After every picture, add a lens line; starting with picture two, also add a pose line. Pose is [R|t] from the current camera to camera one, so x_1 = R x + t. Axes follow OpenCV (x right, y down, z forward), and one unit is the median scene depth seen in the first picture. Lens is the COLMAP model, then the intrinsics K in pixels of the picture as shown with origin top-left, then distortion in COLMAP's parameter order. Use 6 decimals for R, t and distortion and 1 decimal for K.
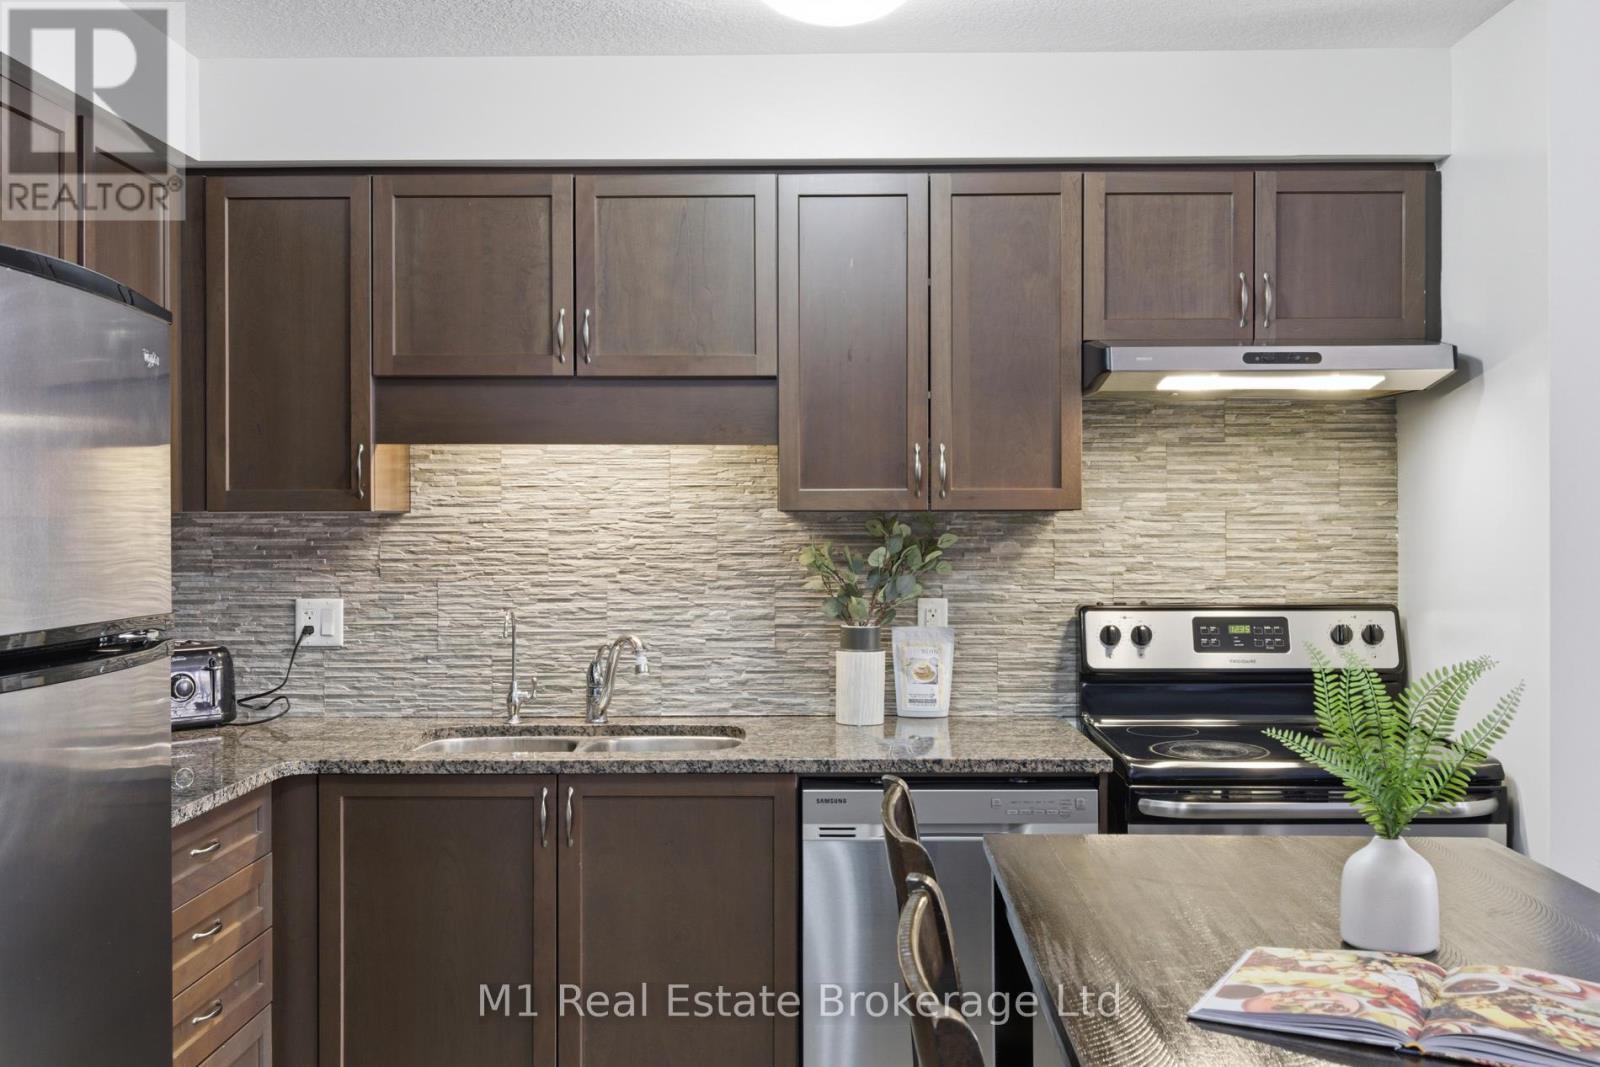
lens RADIAL K [[1466.6, 0, 822.7], [0, 1466.6, 491.8], [0, 0, 1]] dist [0.024152, 0.000000]
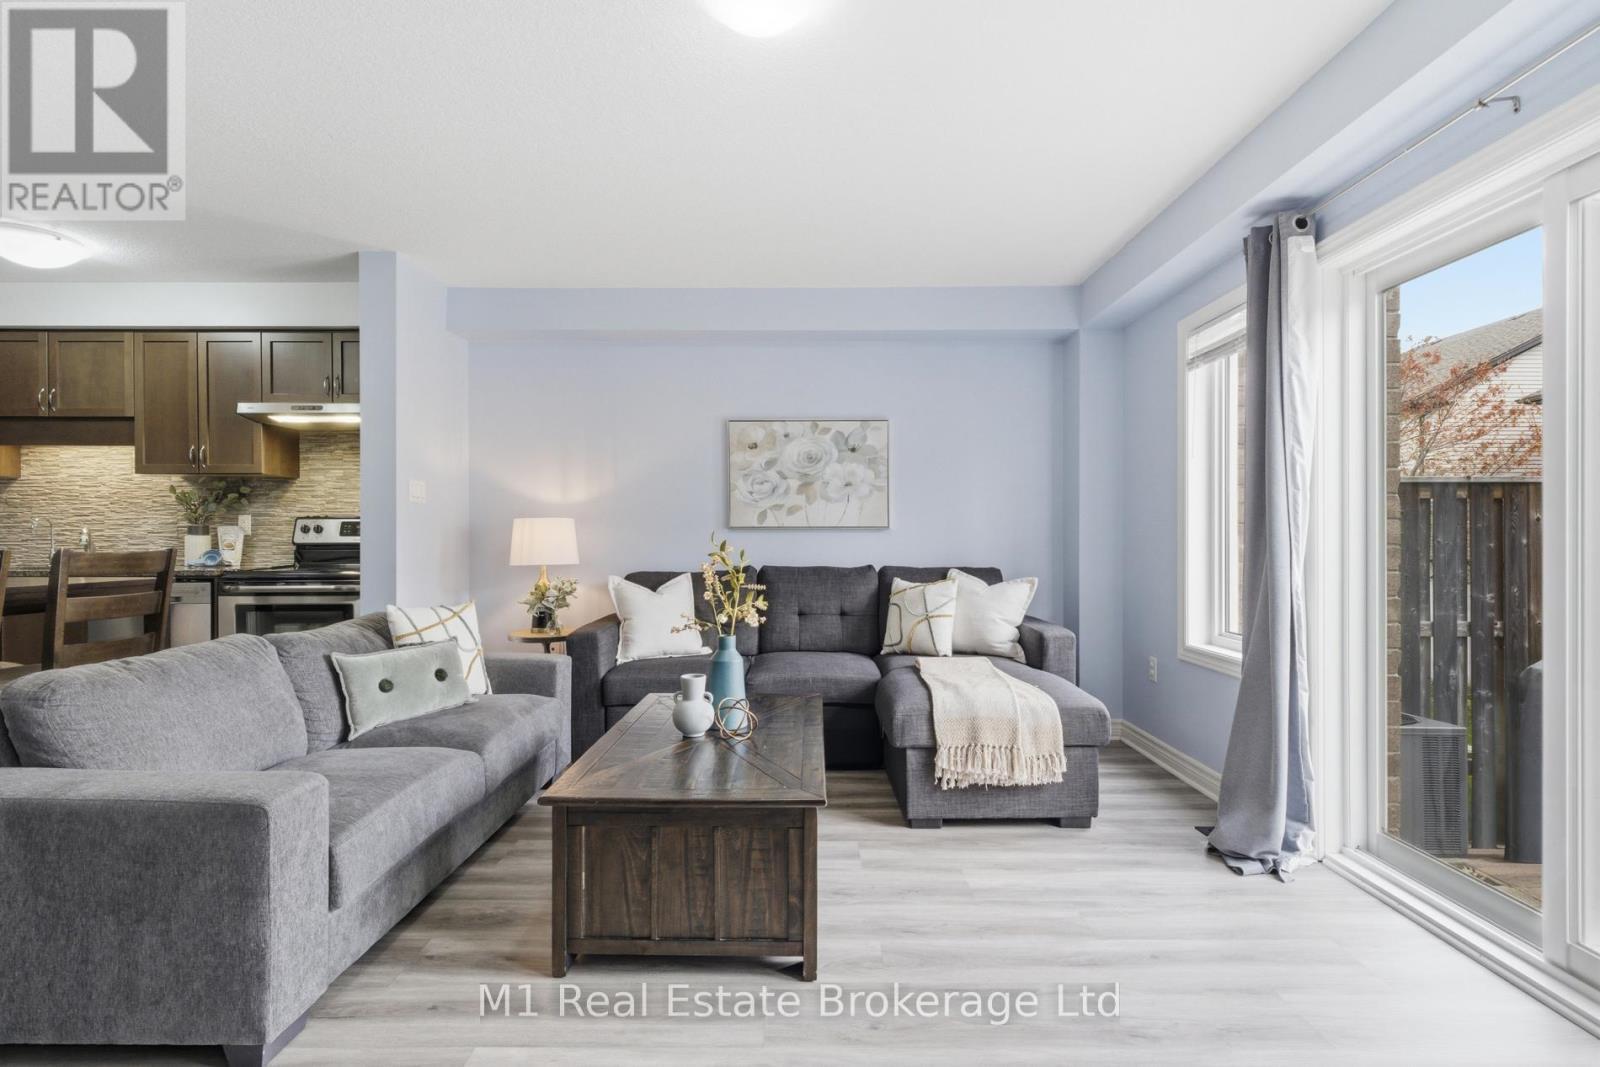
lens RADIAL K [[780.1, 0, 796.2], [0, 780.1, 540.8], [0, 0, 1]] dist [-0.002107, -0.000989]
pose [[0.999395, 0.001450, 0.034758, 0.920089], [-0.002876, 0.999155, 0.040995, 0.060752], [-0.034669, -0.041070, 0.998555, -0.281419]]
